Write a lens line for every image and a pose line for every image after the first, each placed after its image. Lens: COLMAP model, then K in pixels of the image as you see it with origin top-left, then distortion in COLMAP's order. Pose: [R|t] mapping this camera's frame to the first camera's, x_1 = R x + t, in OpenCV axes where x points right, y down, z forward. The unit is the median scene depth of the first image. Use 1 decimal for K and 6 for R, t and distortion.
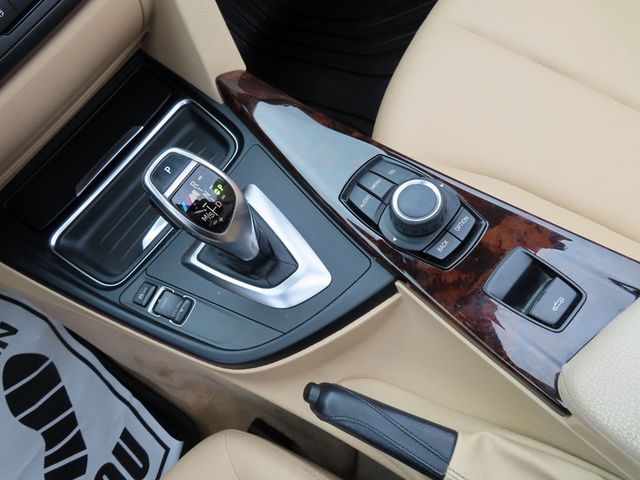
lens RADIAL K [[461.4, 0, 318.1], [0, 461.4, 243.9], [0, 0, 1]] dist [-0.012010, 0.018774]
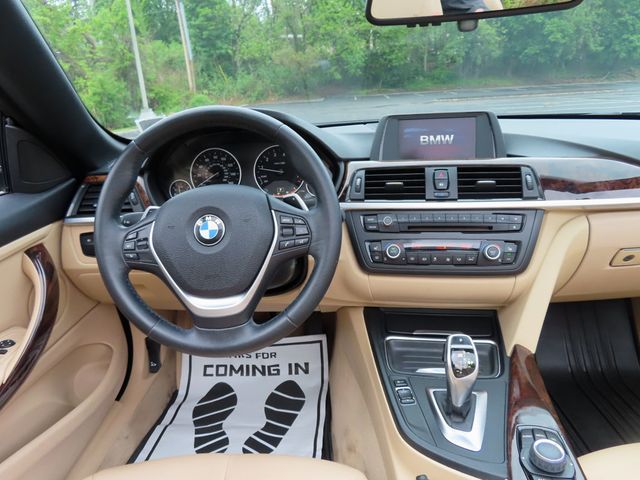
lens RADIAL K [[461.4, 0, 318.9], [0, 461.4, 238.4], [0, 0, 1]] dist [-0.012010, 0.018774]
pose [[0.505258, 0.511399, -0.695116, 0.413538], [-0.812212, 0.553979, -0.182808, 0.350042], [0.291592, 0.656947, 0.695266, -0.714880]]
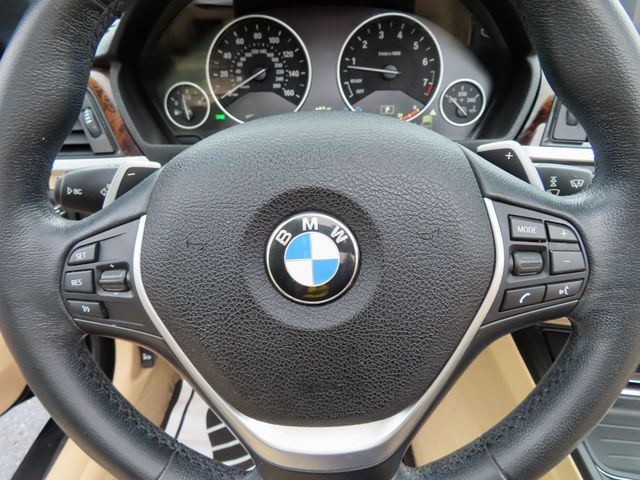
lens RADIAL K [[461.4, 0, 320.4], [0, 461.4, 242.1], [0, 0, 1]] dist [-0.012010, 0.018774]
pose [[0.514174, 0.663957, -0.542942, -0.500411], [-0.821095, 0.563983, -0.087900, 0.376180], [0.247848, 0.491002, 0.835158, -0.250588]]
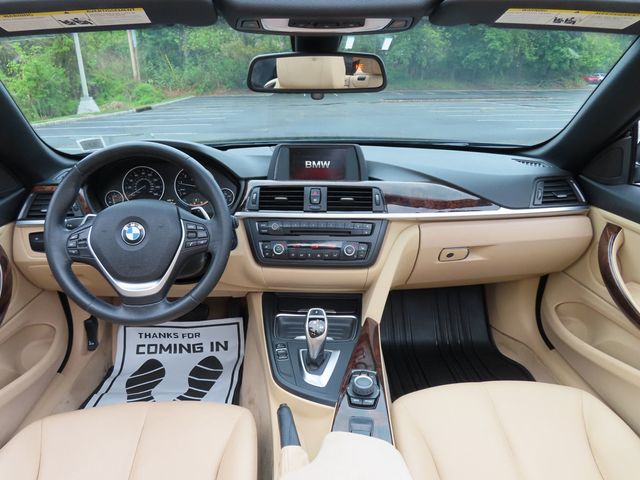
lens RADIAL K [[461.4, 0, 320.1], [0, 461.4, 238.8], [0, 0, 1]] dist [-0.012010, 0.018774]
pose [[0.574373, 0.524314, -0.628642, 0.936779], [-0.792448, 0.548677, -0.266420, 0.256103], [0.205234, 0.651191, 0.730637, -1.092008]]
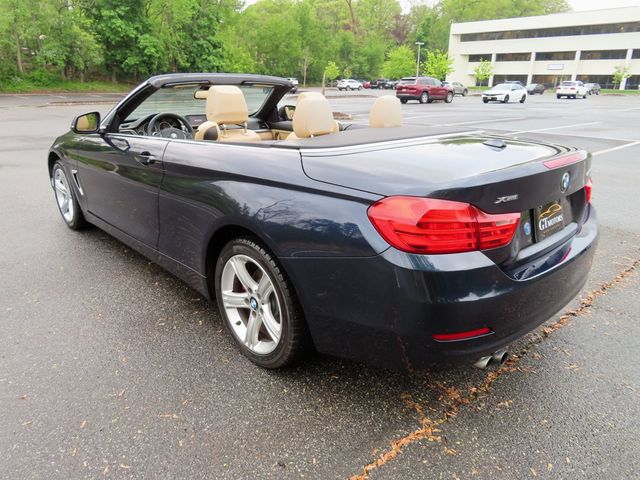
lens RADIAL K [[461.4, 0, 325.5], [0, 461.4, 234.3], [0, 0, 1]] dist [-0.012010, 0.018774]
pose [[0.928332, 0.353244, -0.115837, 2.980112], [-0.336878, 0.667597, -0.663949, 5.587788], [-0.157204, 0.655388, 0.738752, -4.742568]]
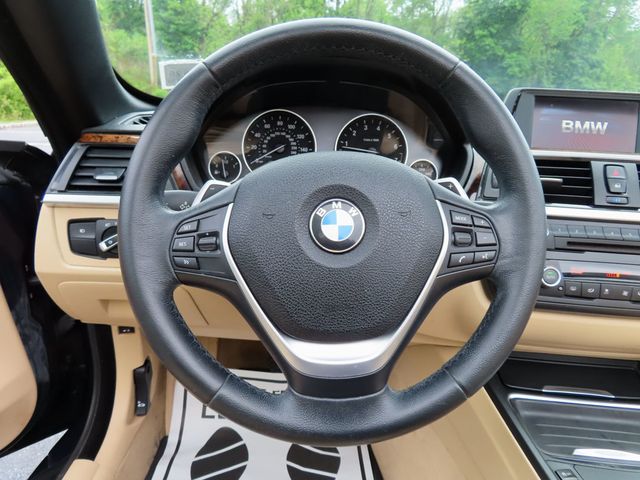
lens RADIAL K [[461.4, 0, 323.0], [0, 461.4, 239.5], [0, 0, 1]] dist [-0.012010, 0.018774]
pose [[0.543405, 0.534164, -0.647596, -0.230392], [-0.822135, 0.494600, -0.281896, 0.610635], [0.169722, 0.685595, 0.707923, -0.405423]]
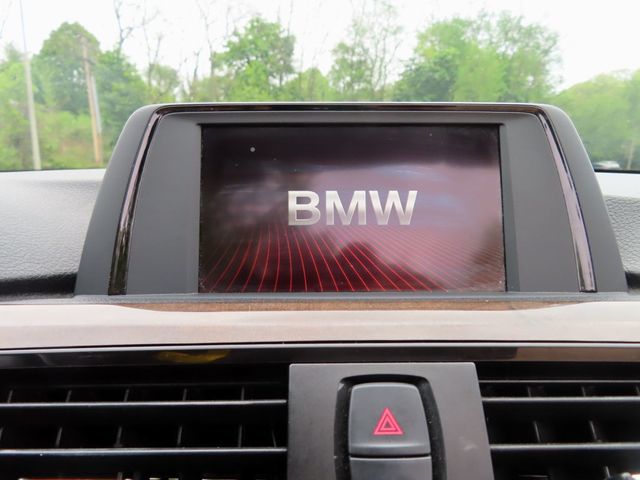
lens RADIAL K [[461.4, 0, 320.2], [0, 461.4, 235.9], [0, 0, 1]] dist [-0.012010, 0.018774]
pose [[0.629178, 0.396449, -0.668553, -0.592272], [-0.760048, 0.493829, -0.422445, -0.399585], [0.162673, 0.773926, 0.612026, 0.235396]]
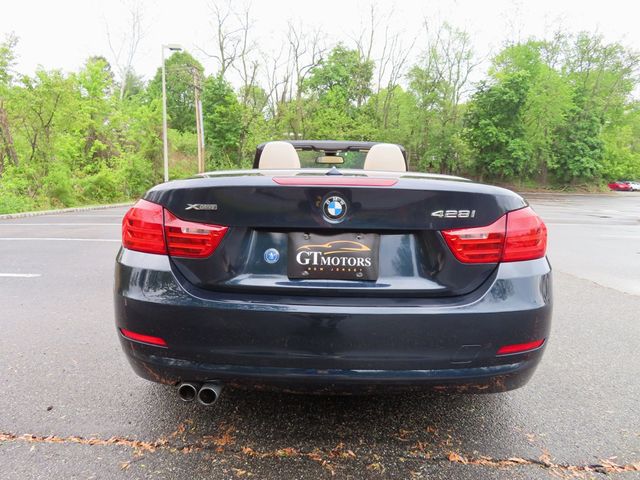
lens RADIAL K [[461.4, 0, 323.5], [0, 461.4, 249.8], [0, 0, 1]] dist [-0.012010, 0.018774]
pose [[0.499262, 0.422522, -0.756447, 6.954170], [-0.837894, 0.457731, -0.297347, 2.890658], [0.220614, 0.782277, 0.582556, -3.993748]]
